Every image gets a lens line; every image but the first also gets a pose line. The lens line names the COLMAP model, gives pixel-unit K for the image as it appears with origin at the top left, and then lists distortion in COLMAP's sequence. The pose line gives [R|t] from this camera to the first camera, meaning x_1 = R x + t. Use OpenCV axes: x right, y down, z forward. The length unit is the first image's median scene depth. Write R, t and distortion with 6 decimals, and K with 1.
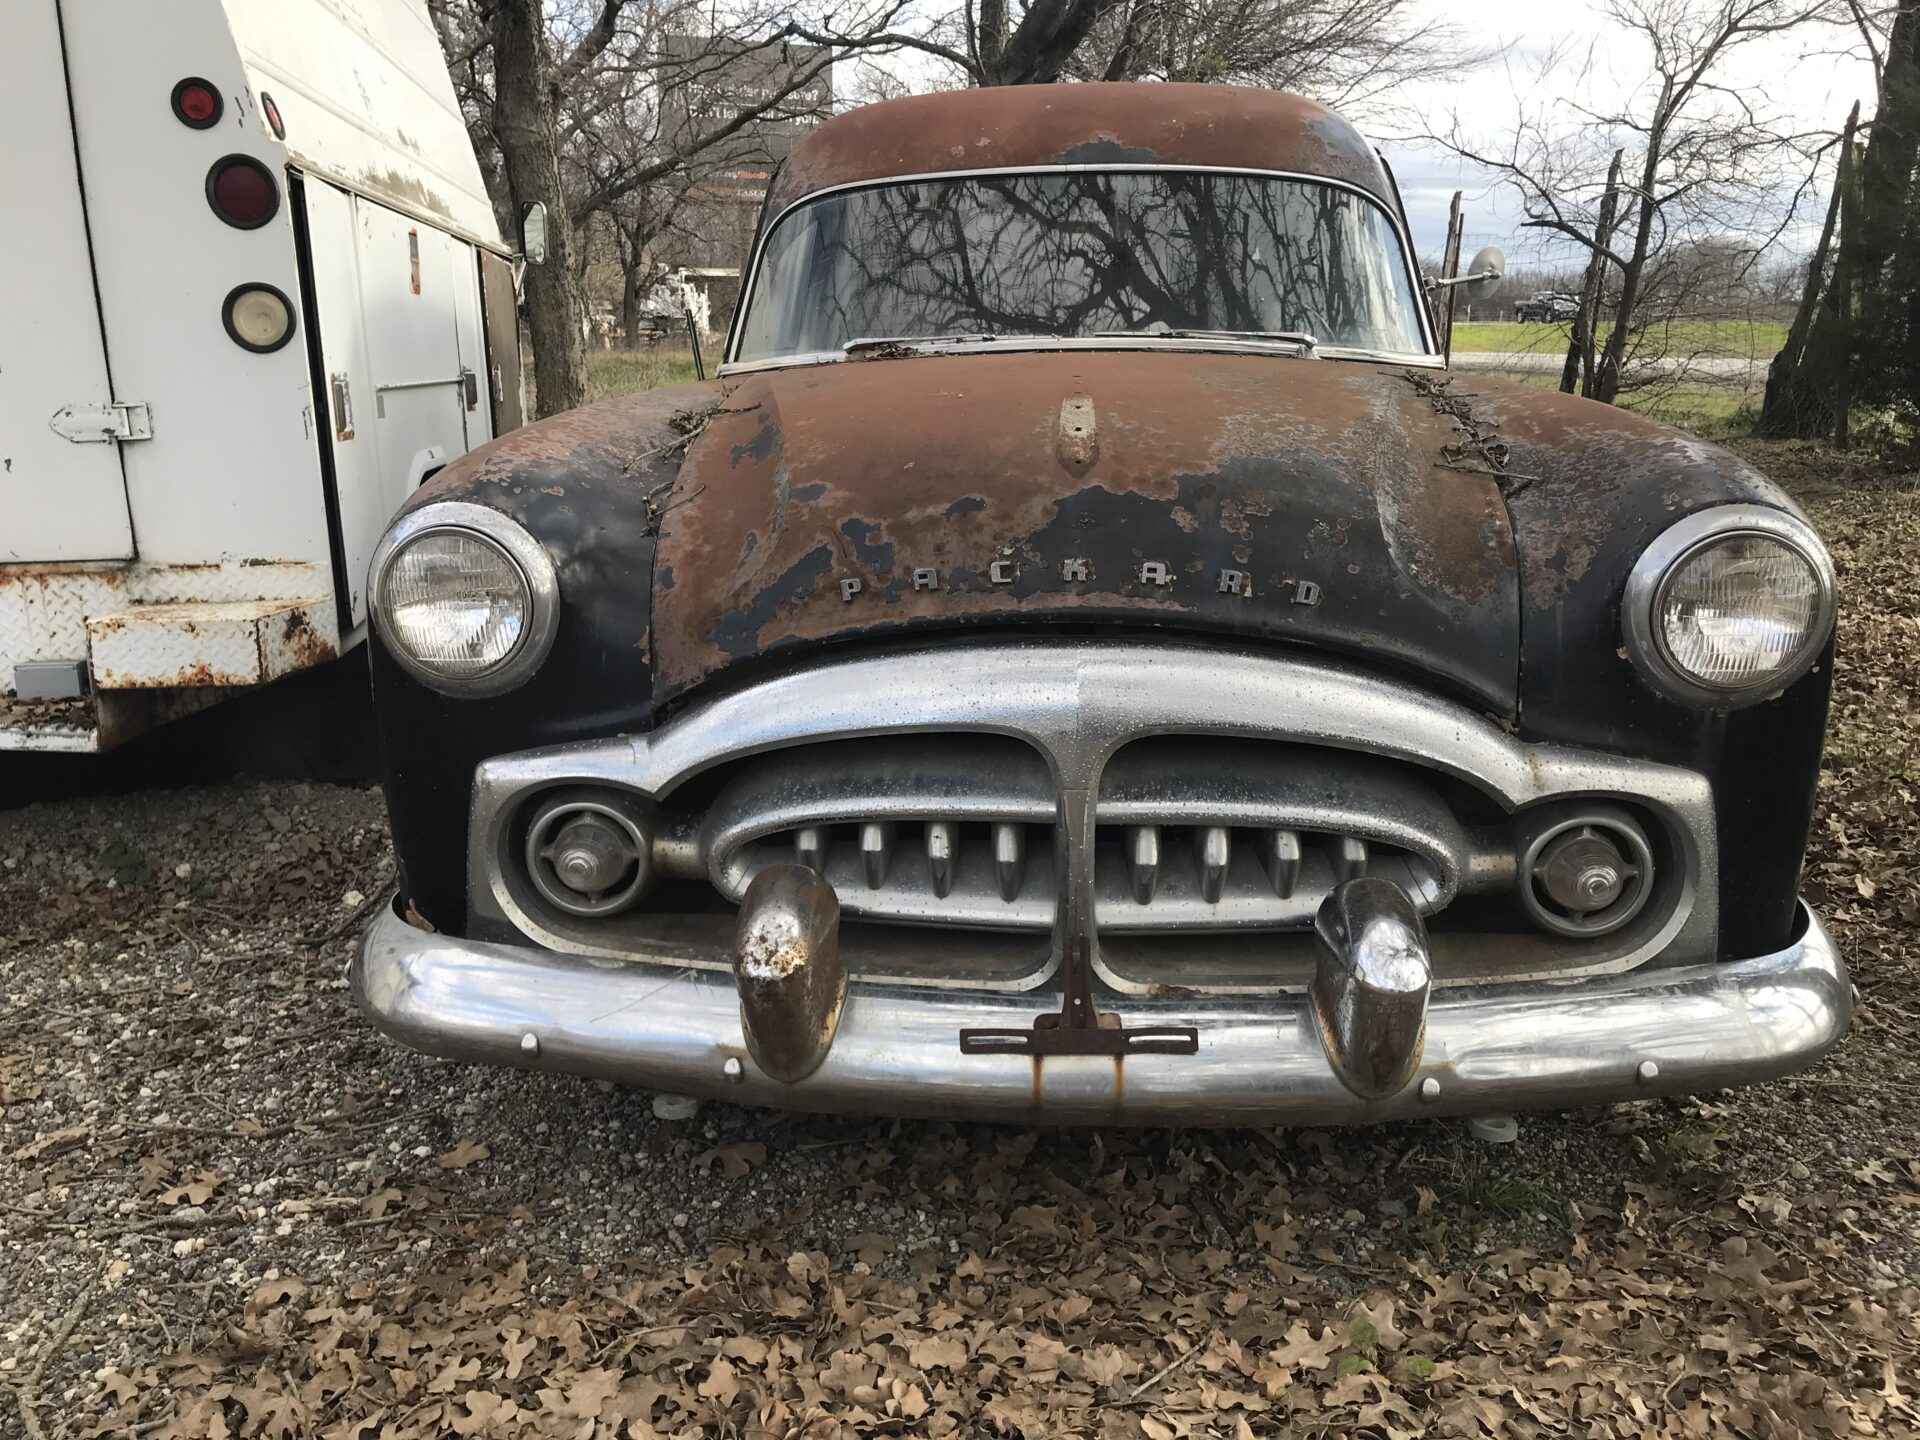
lens RADIAL K [[1531.8, 0, 960.0], [0, 1531.8, 720.0], [0, 0, 1]] dist [0.004165, 0.003816]
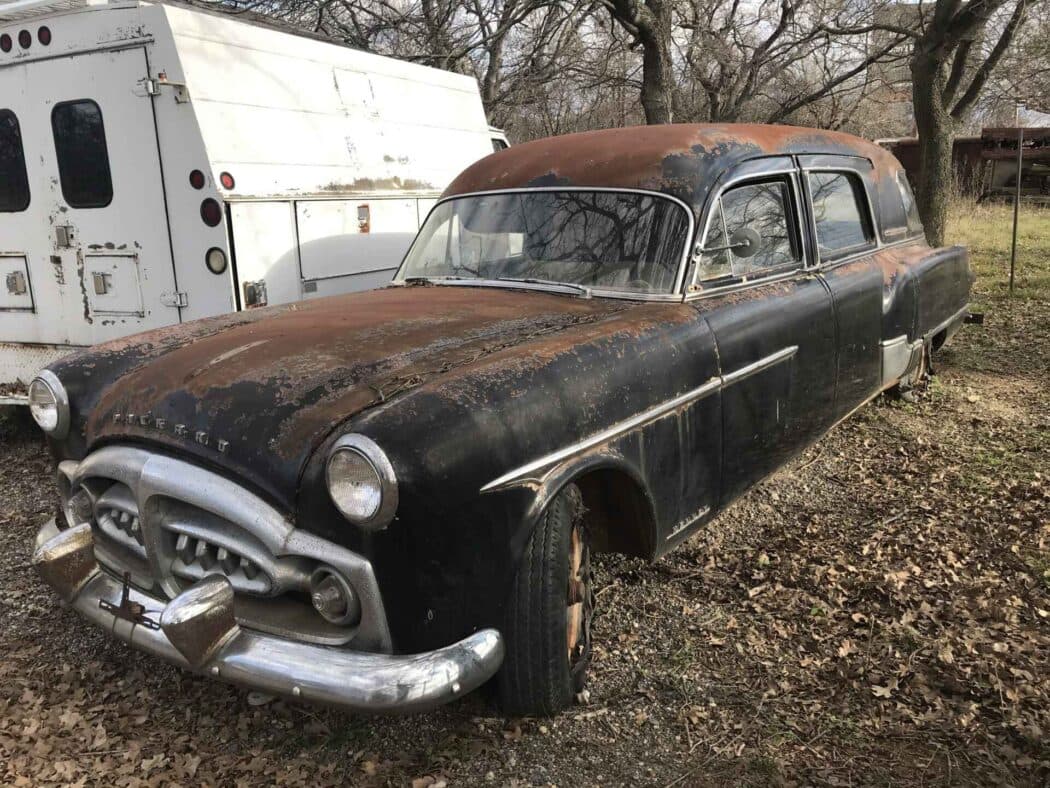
lens RADIAL K [[837.7, 0, 525.0], [0, 837.7, 394.0], [0, 0, 1]] dist [0.004165, 0.003816]
pose [[0.845934, 0.111475, -0.521507, 0.740153], [-0.109617, 0.993374, 0.034529, -0.150034], [0.521900, 0.027957, 0.852548, 0.091253]]
